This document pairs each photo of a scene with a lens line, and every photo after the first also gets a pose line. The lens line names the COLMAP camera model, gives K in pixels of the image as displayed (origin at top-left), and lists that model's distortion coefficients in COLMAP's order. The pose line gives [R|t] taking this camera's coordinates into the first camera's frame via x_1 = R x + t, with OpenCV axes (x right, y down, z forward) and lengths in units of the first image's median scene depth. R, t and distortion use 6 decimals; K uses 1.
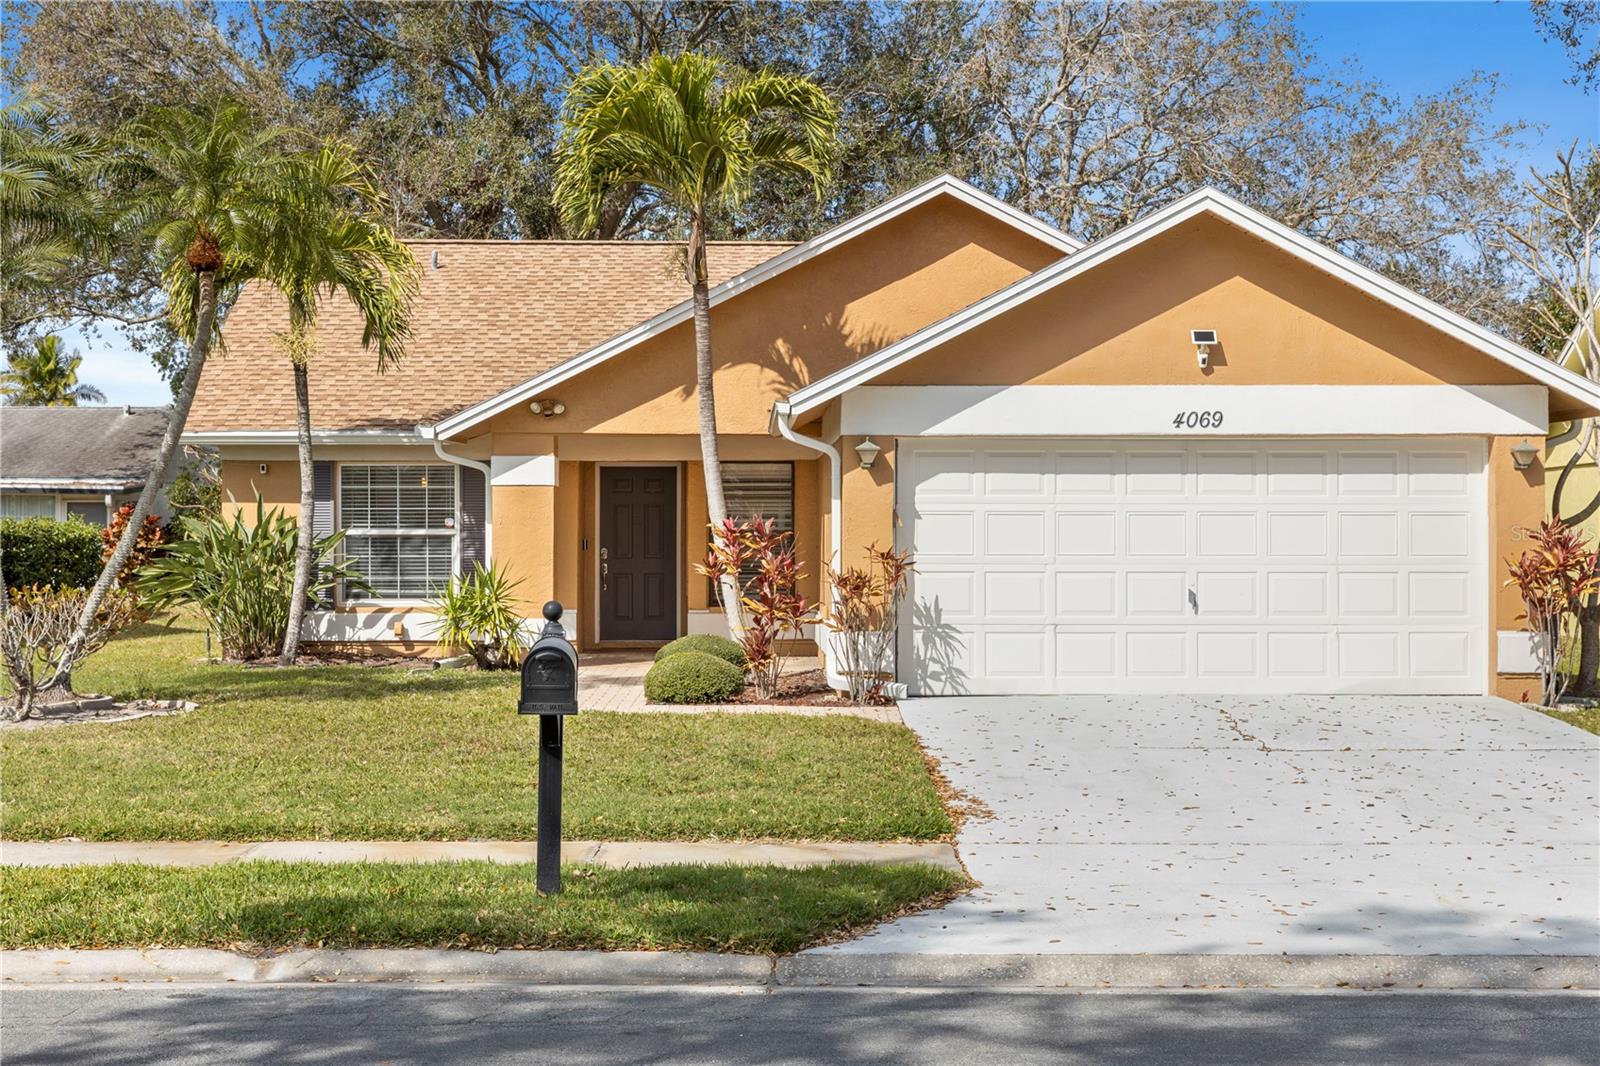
lens RADIAL K [[2531.4, 0, 800.0], [0, 2531.4, 533.0], [0, 0, 1]] dist [0.009970, 0.000138]
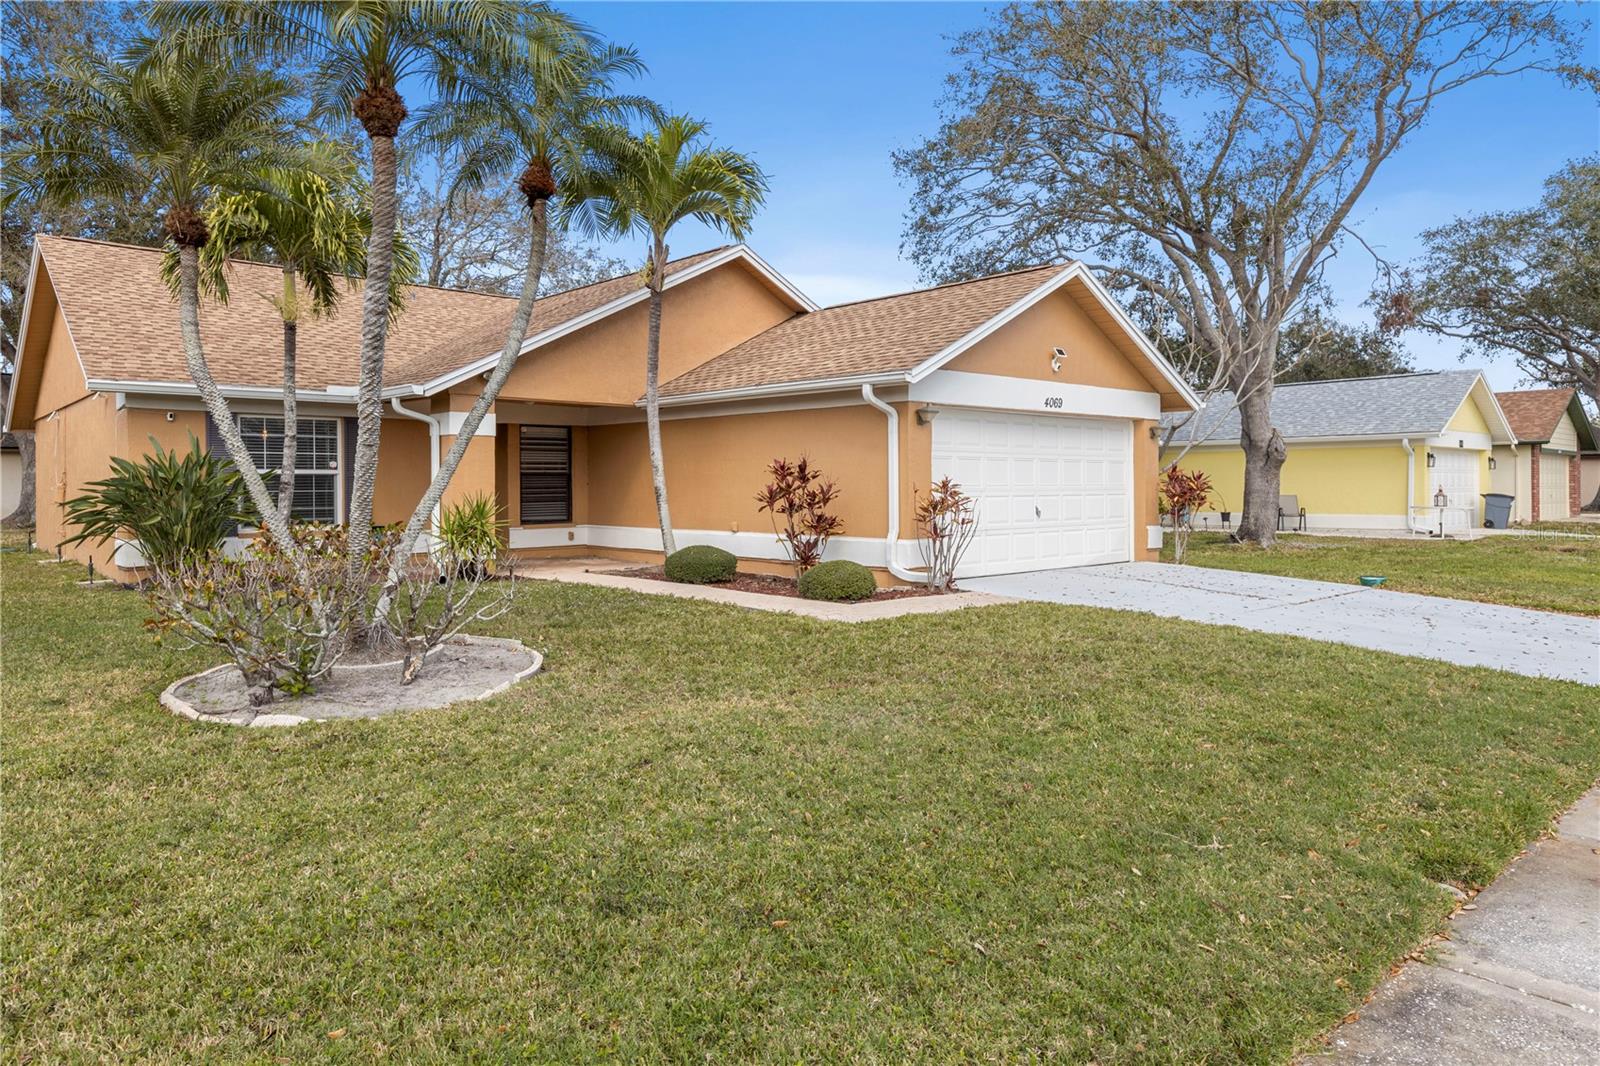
lens RADIAL K [[1035.1, 0, 800.0], [0, 1035.1, 533.0], [0, 0, 1]] dist [0.002481, 0.000419]
pose [[0.749906, -0.033528, 0.660694, -0.336869], [0.001337, 0.998790, 0.049168, 0.005305], [-0.661543, -0.035988, 0.749044, 0.488993]]
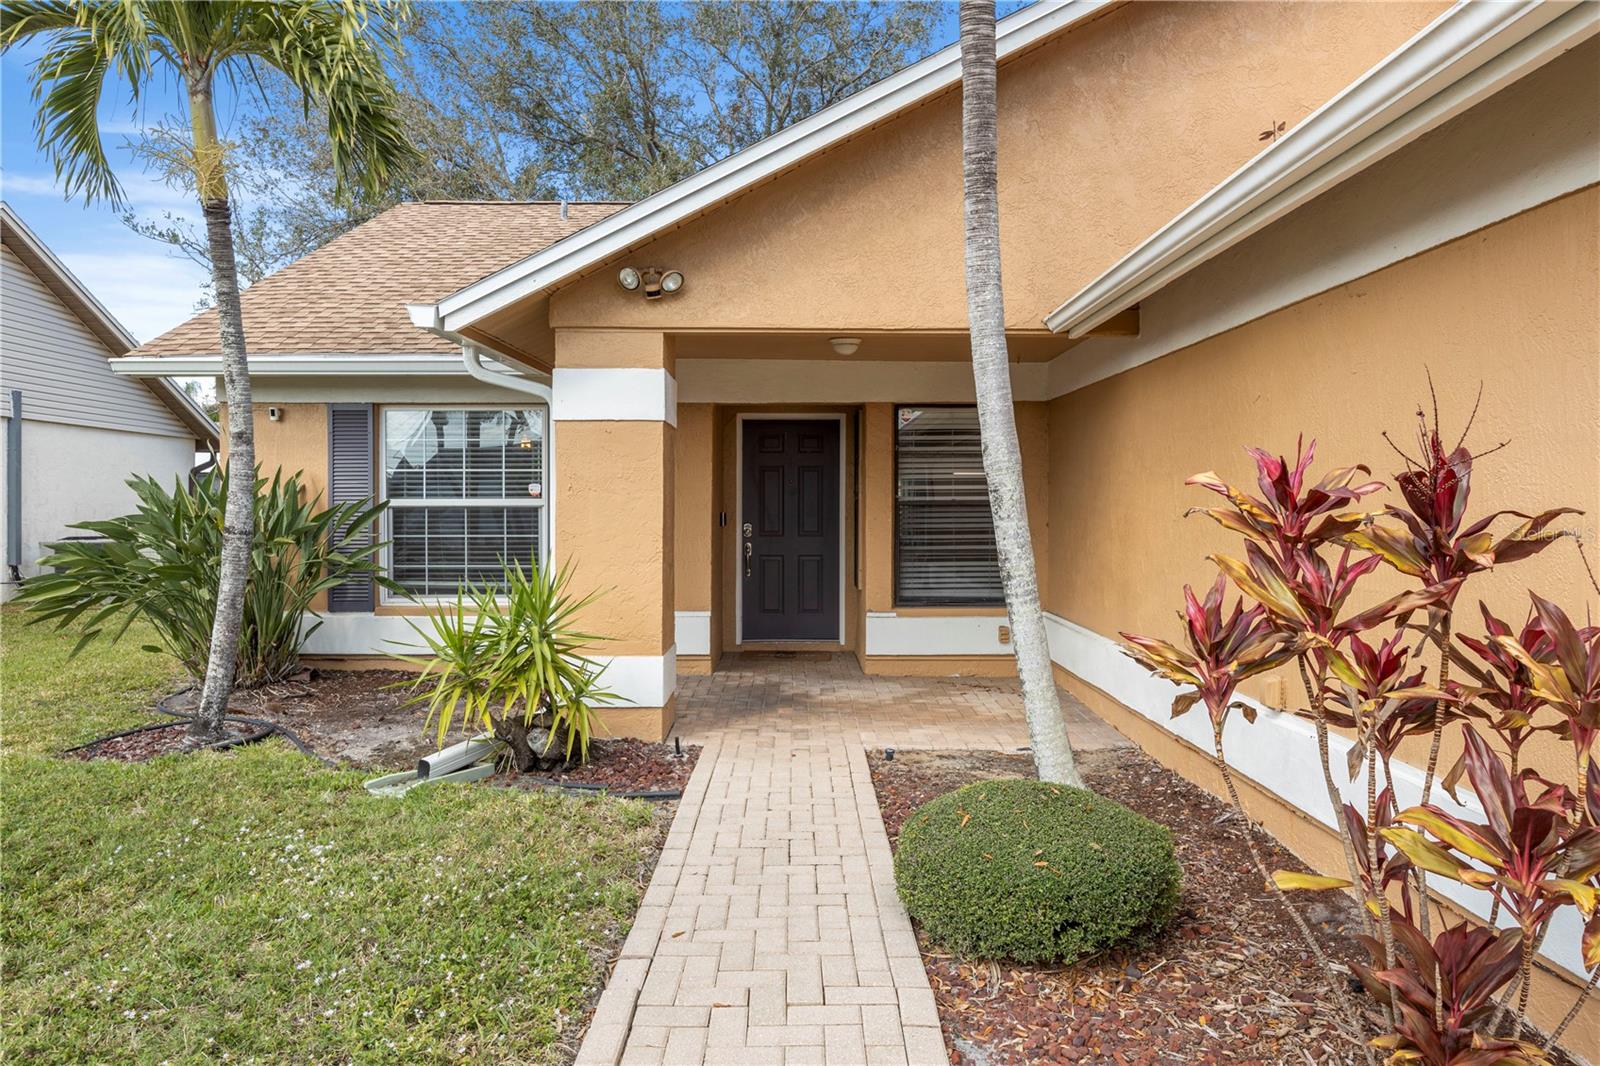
lens RADIAL K [[1035.1, 0, 800.0], [0, 1035.1, 533.0], [0, 0, 1]] dist [0.002481, 0.000419]
pose [[0.999833, 0.002267, -0.018109, -0.062639], [-0.001738, 0.999573, 0.029185, -0.000482], [0.018168, -0.029149, 0.999410, 0.769378]]
